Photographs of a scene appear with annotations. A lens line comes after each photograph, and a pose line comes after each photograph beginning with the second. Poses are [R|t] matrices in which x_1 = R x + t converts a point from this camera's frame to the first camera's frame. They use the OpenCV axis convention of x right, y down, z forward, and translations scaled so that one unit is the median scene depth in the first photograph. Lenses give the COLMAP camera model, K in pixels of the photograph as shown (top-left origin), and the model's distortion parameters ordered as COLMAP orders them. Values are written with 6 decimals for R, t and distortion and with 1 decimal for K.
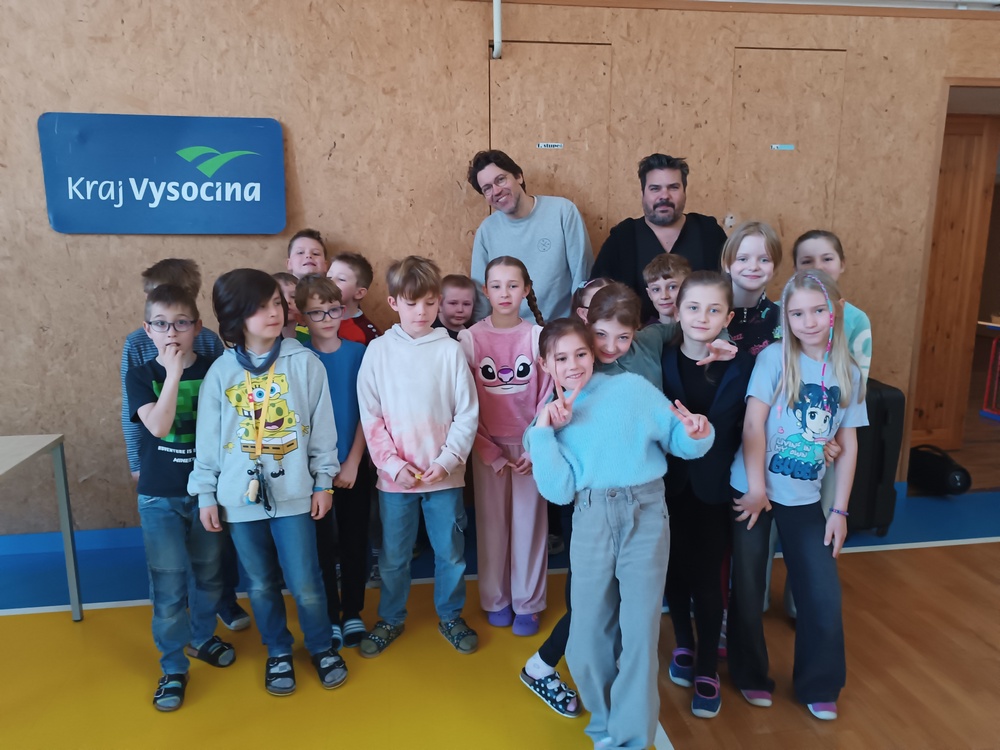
lens RADIAL K [[702.0, 0, 497.1], [0, 702.0, 372.5], [0, 0, 1]] dist [0.013776, -0.009543]
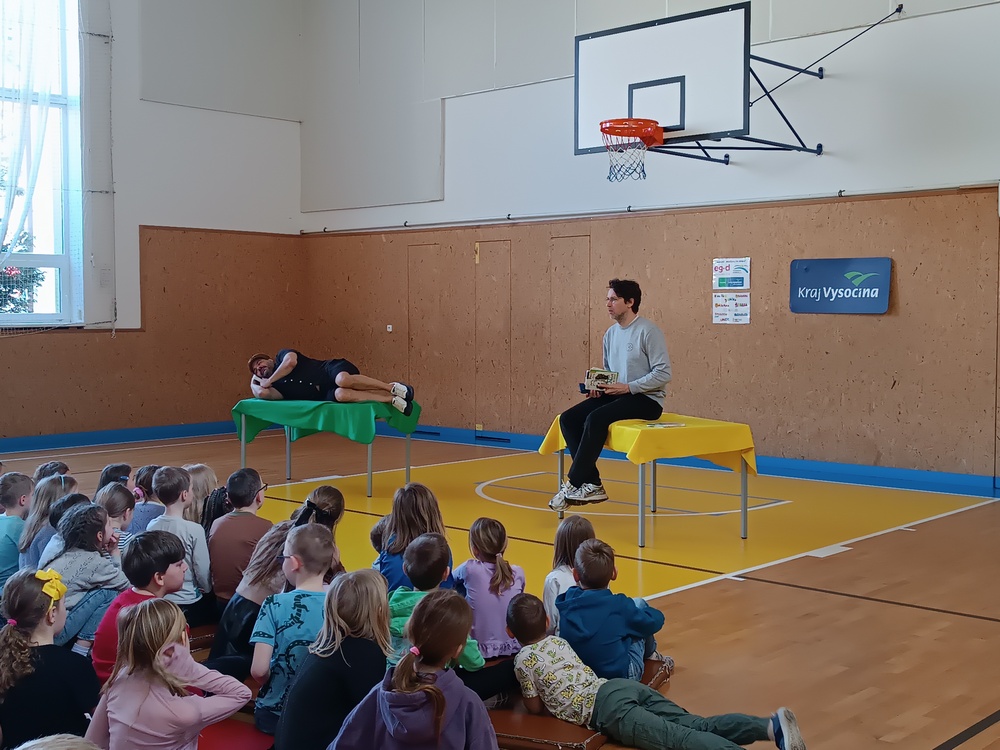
lens RADIAL K [[1219.1, 0, 500.0], [0, 1219.1, 375.0], [0, 0, 1]] dist [0.042723, -0.050087]
pose [[0.624816, 0.046603, -0.779380, 1.721970], [-0.156878, 0.985353, -0.066848, 0.376819], [0.764849, 0.164035, 0.622976, -1.961592]]
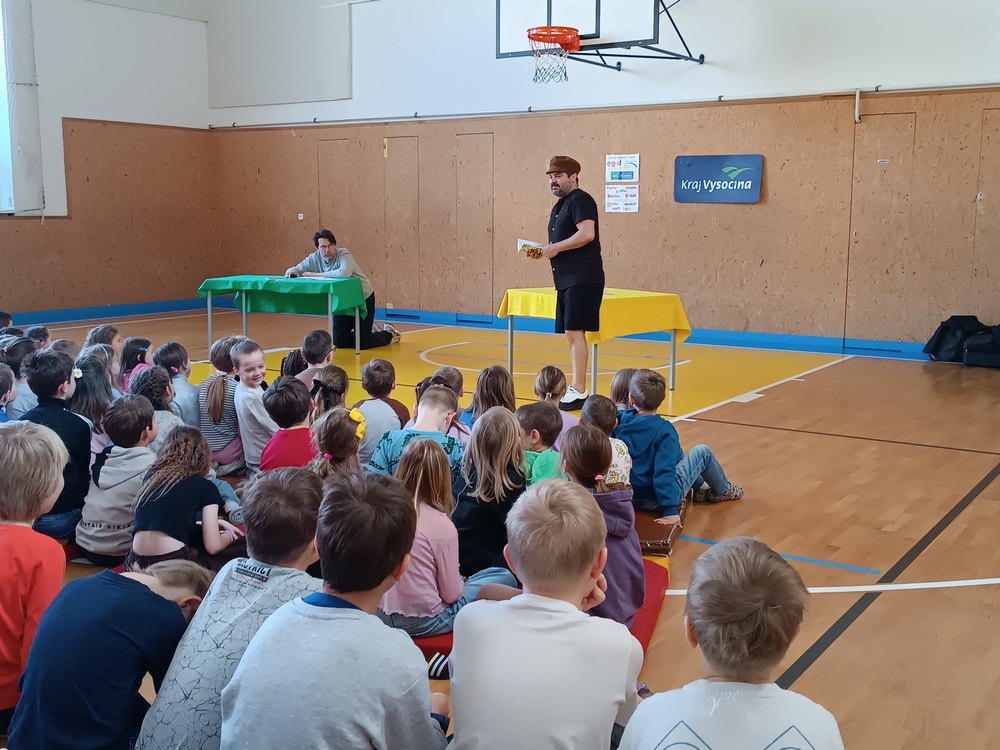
lens RADIAL K [[1084.0, 0, 500.0], [0, 1084.0, 378.9], [0, 0, 1]] dist [0.037151, -0.050460]
pose [[0.738853, 0.113242, -0.664283, 1.545823], [-0.139954, 0.990071, 0.013116, 0.460252], [0.659173, 0.083278, 0.747366, -2.240164]]
